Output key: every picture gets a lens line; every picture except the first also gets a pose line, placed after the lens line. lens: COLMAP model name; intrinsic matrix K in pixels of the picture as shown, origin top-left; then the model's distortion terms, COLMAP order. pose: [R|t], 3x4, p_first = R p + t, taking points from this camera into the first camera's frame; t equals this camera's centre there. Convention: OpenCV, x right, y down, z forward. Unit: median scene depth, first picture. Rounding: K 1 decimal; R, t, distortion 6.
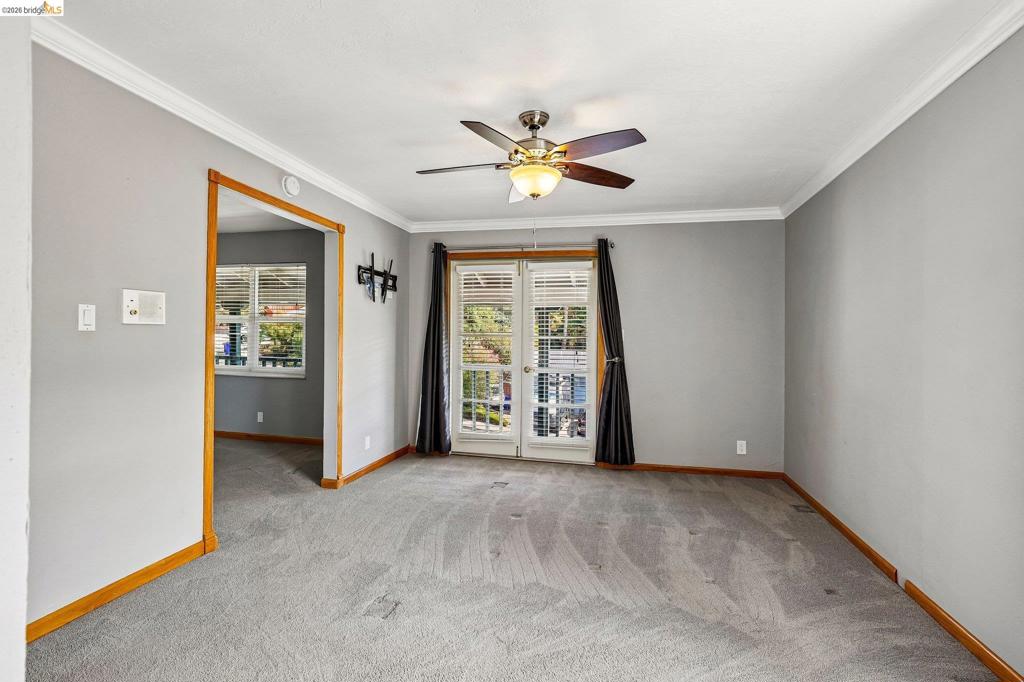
lens RADIAL K [[480.7, 0, 516.5], [0, 480.7, 336.5], [0, 0, 1]] dist [-0.017588, -0.000060]
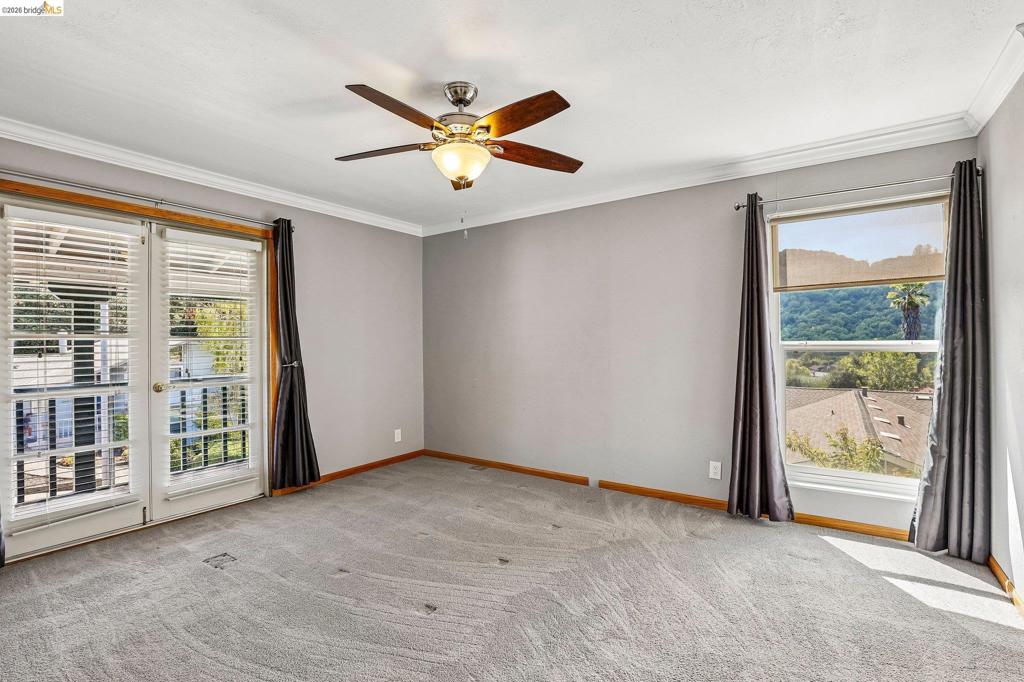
lens RADIAL K [[467.2, 0, 512.4], [0, 467.2, 335.8], [0, 0, 1]] dist [-0.026337, 0.000479]
pose [[0.377066, -0.007996, 0.926152, -0.476623], [0.003109, 0.999968, 0.007367, -0.007544], [-0.926181, 0.000102, 0.377078, 0.382790]]
